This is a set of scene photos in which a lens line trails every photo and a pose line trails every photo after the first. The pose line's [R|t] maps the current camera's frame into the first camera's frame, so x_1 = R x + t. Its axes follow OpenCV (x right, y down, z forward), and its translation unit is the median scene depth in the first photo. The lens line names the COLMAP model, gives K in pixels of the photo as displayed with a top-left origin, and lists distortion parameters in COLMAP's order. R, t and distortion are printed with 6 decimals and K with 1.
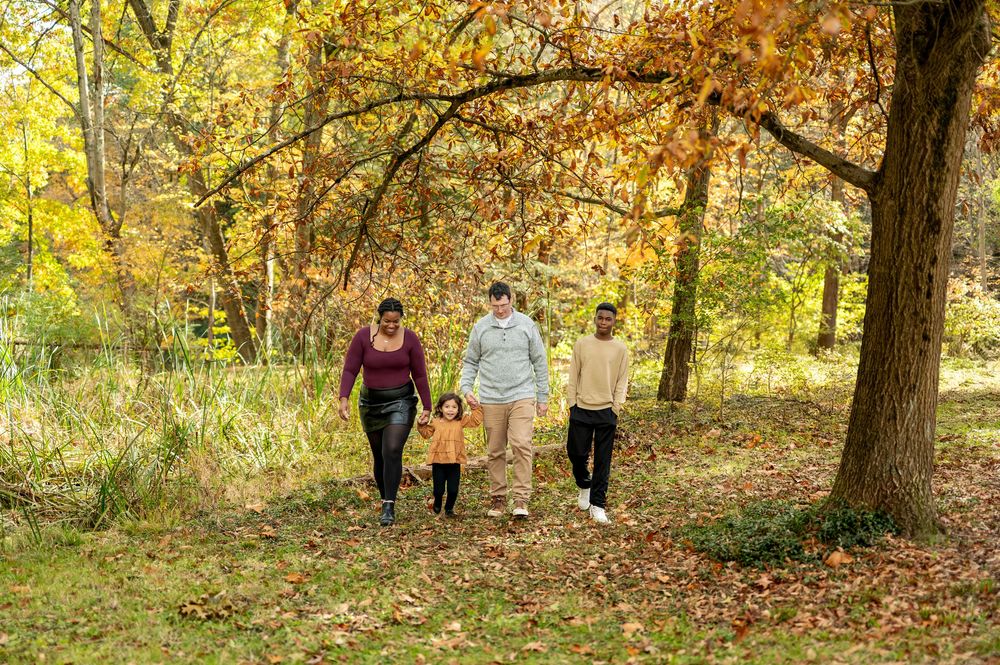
lens RADIAL K [[1398.1, 0, 496.9], [0, 1398.1, 332.9], [0, 0, 1]] dist [-0.011152, 0.000000]
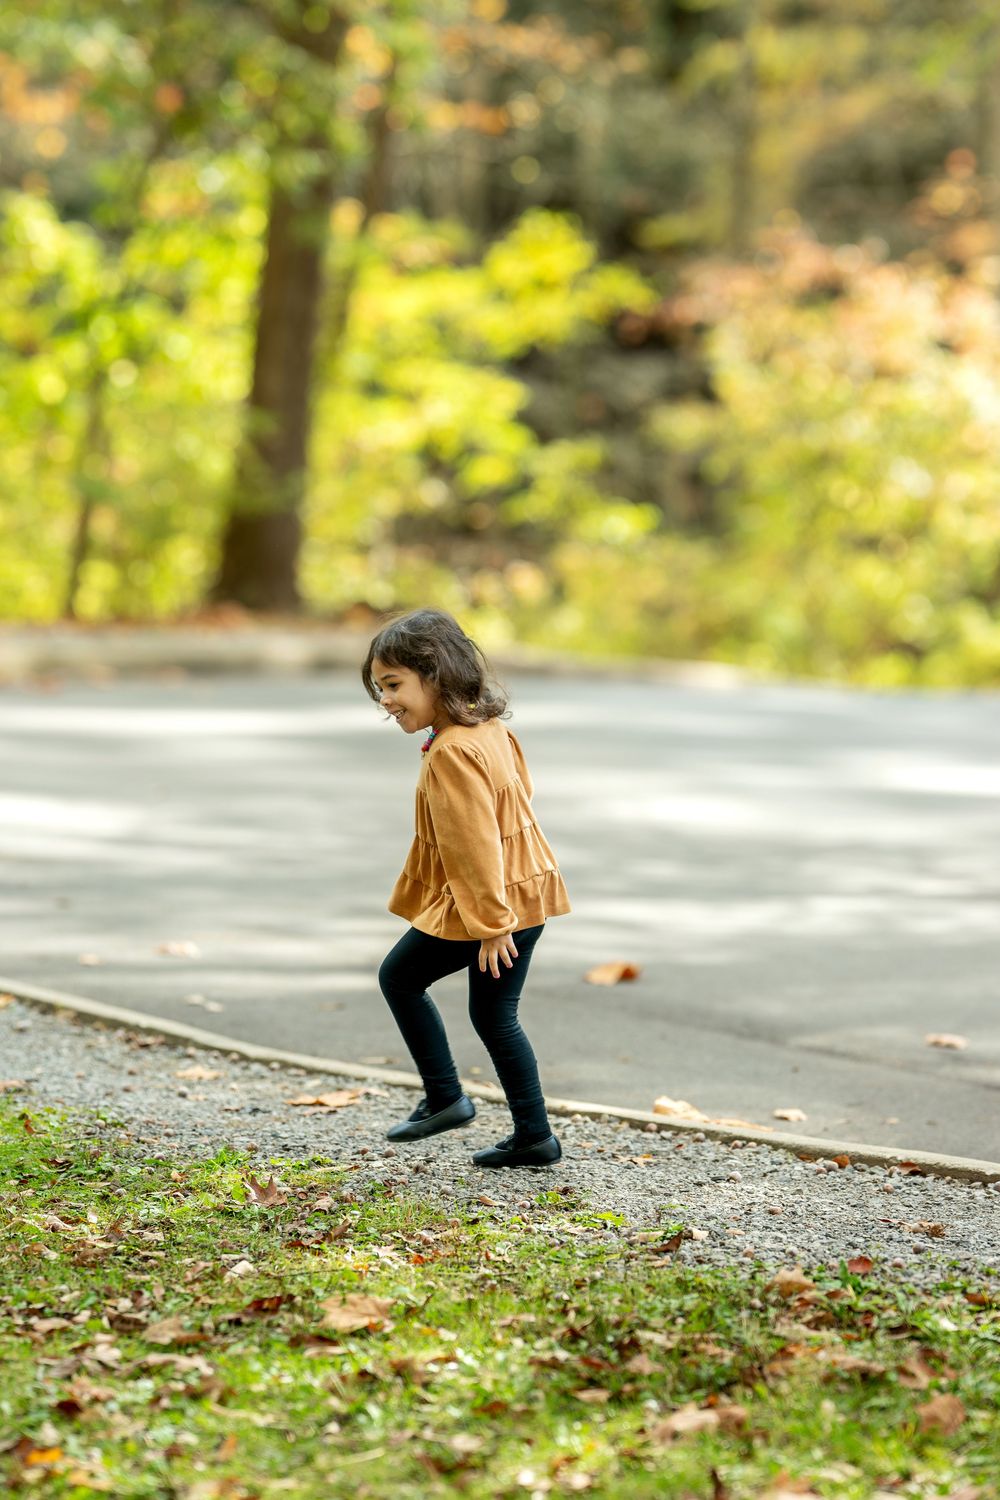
lens RADIAL K [[5656.0, 0, 499.3], [0, 5656.0, 749.7], [0, 0, 1]] dist [0.062195, 0.000000]
pose [[0.970017, 0.014569, 0.242600, 0.362607], [-0.026434, 0.998604, 0.045726, -0.016395], [-0.241595, -0.050768, 0.969048, 0.975738]]
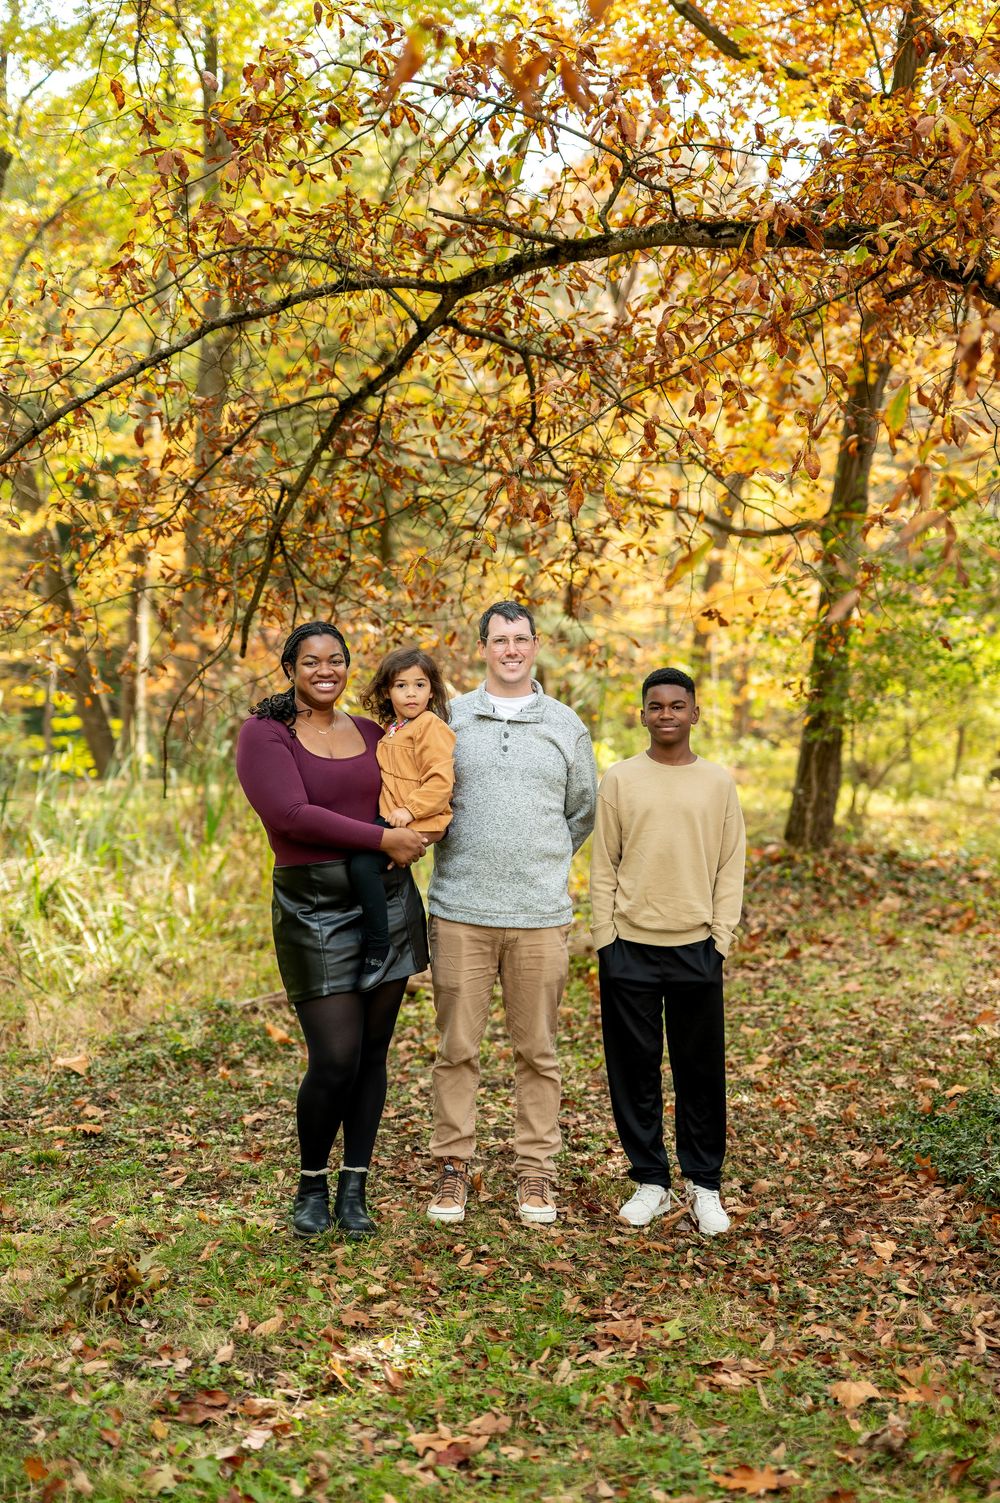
lens RADIAL K [[2101.3, 0, 506.3], [0, 2101.3, 743.6], [0, 0, 1]] dist [-0.011152, 0.000000]
pose [[0.999982, -0.001313, 0.005919, -0.013074], [0.001264, 0.999965, 0.008259, -0.004030], [-0.005929, -0.008251, 0.999948, 0.210469]]
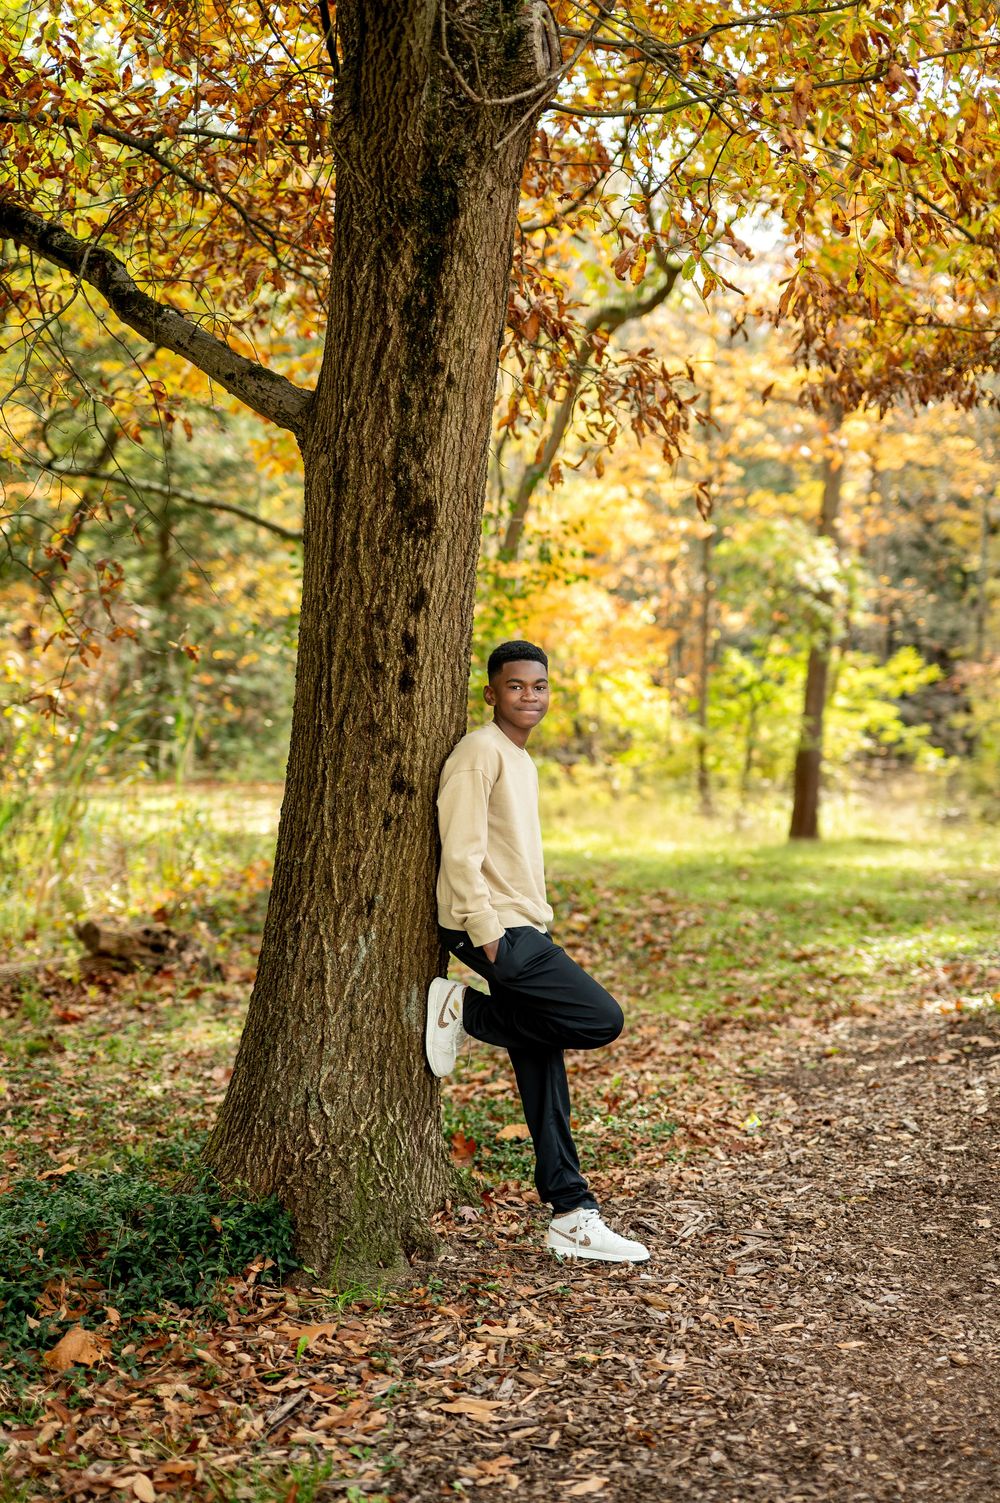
lens RADIAL K [[2101.3, 0, 497.4], [0, 2101.3, 753.4], [0, 0, 1]] dist [-0.011152, 0.000000]
pose [[0.998582, 0.016806, 0.050511, 0.252506], [-0.017194, 0.999826, 0.007250, -0.009534], [-0.050380, -0.008108, 0.998697, 0.309205]]
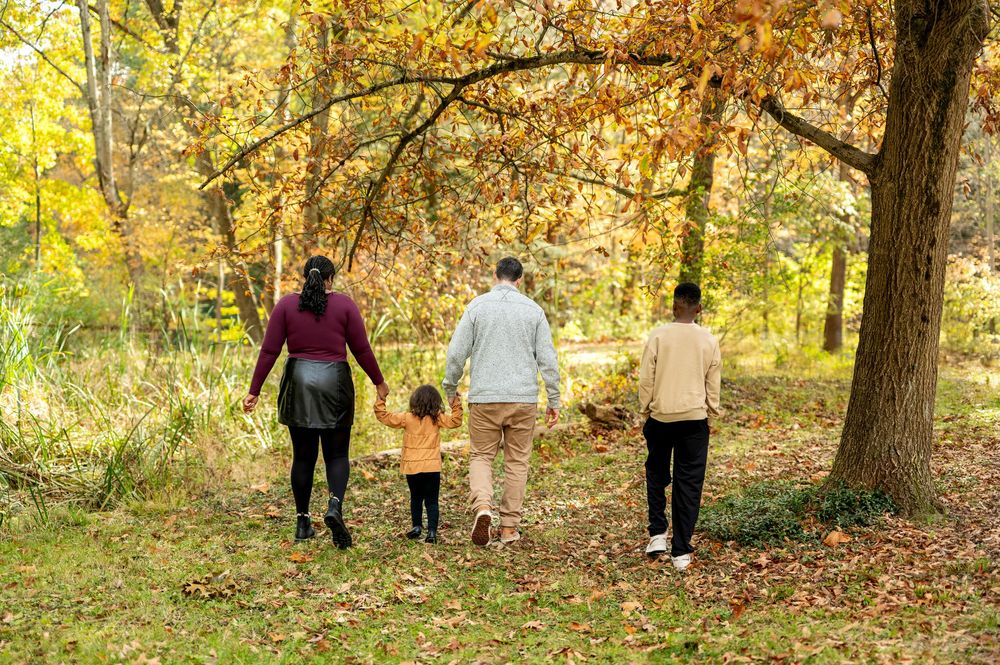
lens RADIAL K [[1398.1, 0, 508.7], [0, 1398.1, 327.8], [0, 0, 1]] dist [-0.011152, 0.000000]
pose [[0.999998, -0.000609, 0.001841, 0.004301], [0.000590, 0.999946, 0.010406, -0.000771], [-0.001847, -0.010405, 0.999944, -0.006040]]
